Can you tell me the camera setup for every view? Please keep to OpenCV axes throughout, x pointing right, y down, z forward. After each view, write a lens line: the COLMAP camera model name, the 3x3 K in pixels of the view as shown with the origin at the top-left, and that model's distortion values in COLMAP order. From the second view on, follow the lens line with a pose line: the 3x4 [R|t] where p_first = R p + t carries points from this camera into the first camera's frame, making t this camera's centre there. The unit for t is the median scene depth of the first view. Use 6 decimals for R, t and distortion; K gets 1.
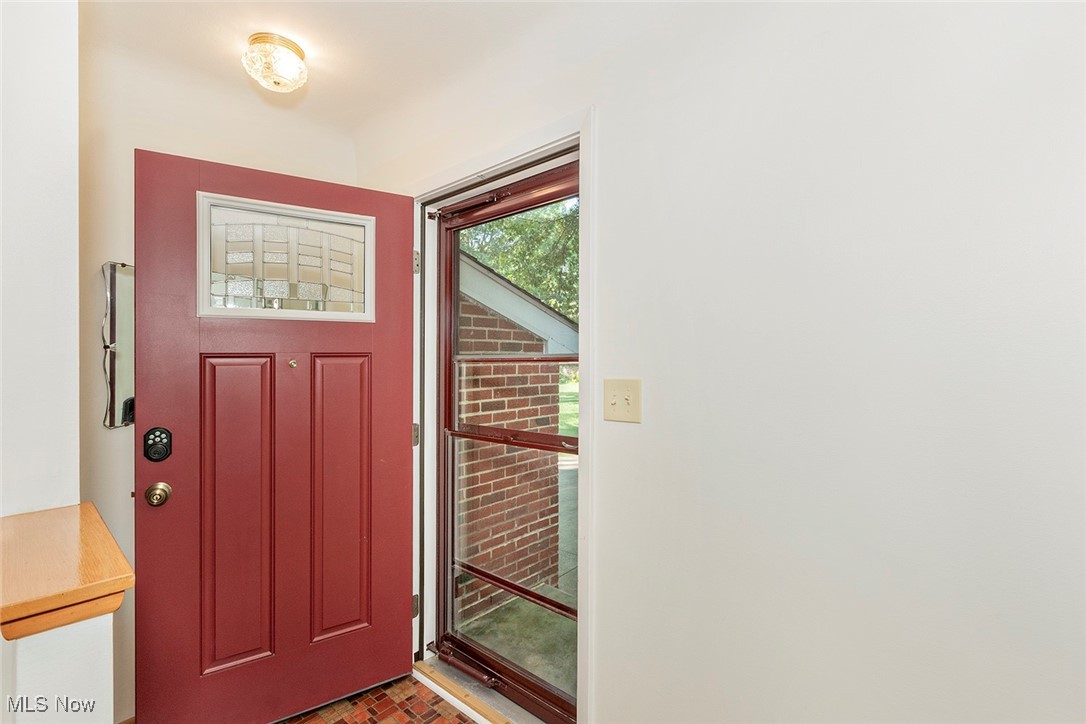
lens RADIAL K [[476.2, 0, 550.1], [0, 476.2, 355.2], [0, 0, 1]] dist [-0.003315, -0.000569]
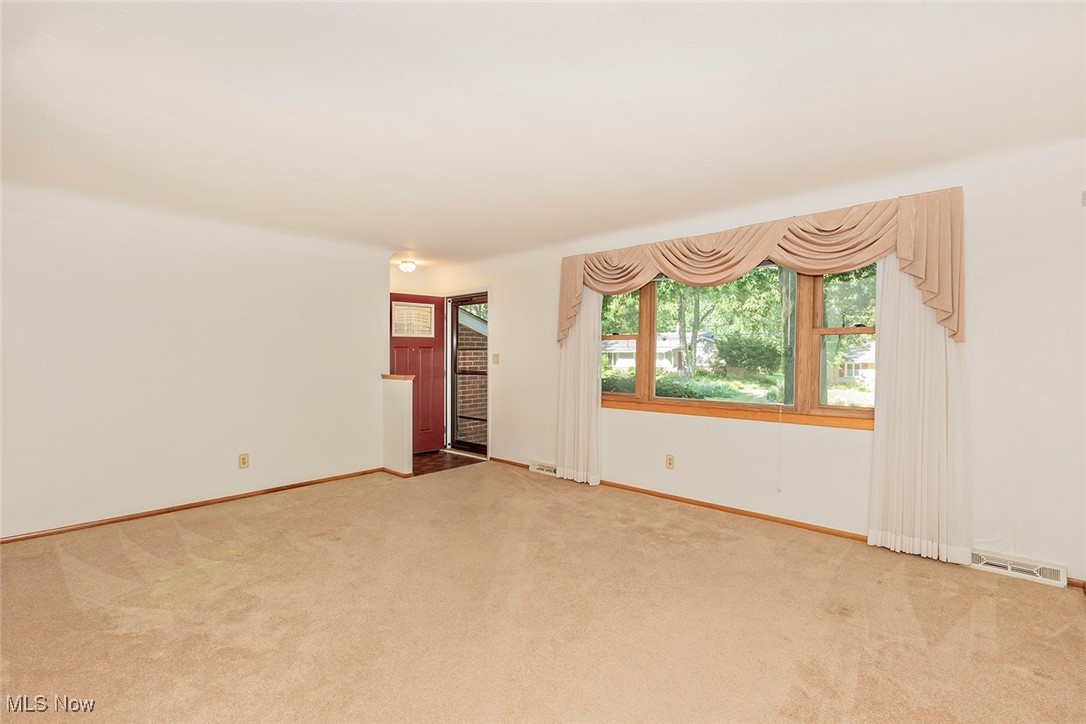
lens RADIAL K [[476.2, 0, 543.1], [0, 476.2, 357.2], [0, 0, 1]] dist [-0.003315, -0.000569]
pose [[0.999805, 0.005987, -0.018794, 0.406923], [-0.005619, 0.999793, 0.019553, -0.000471], [0.018908, -0.019443, 0.999632, -2.050357]]
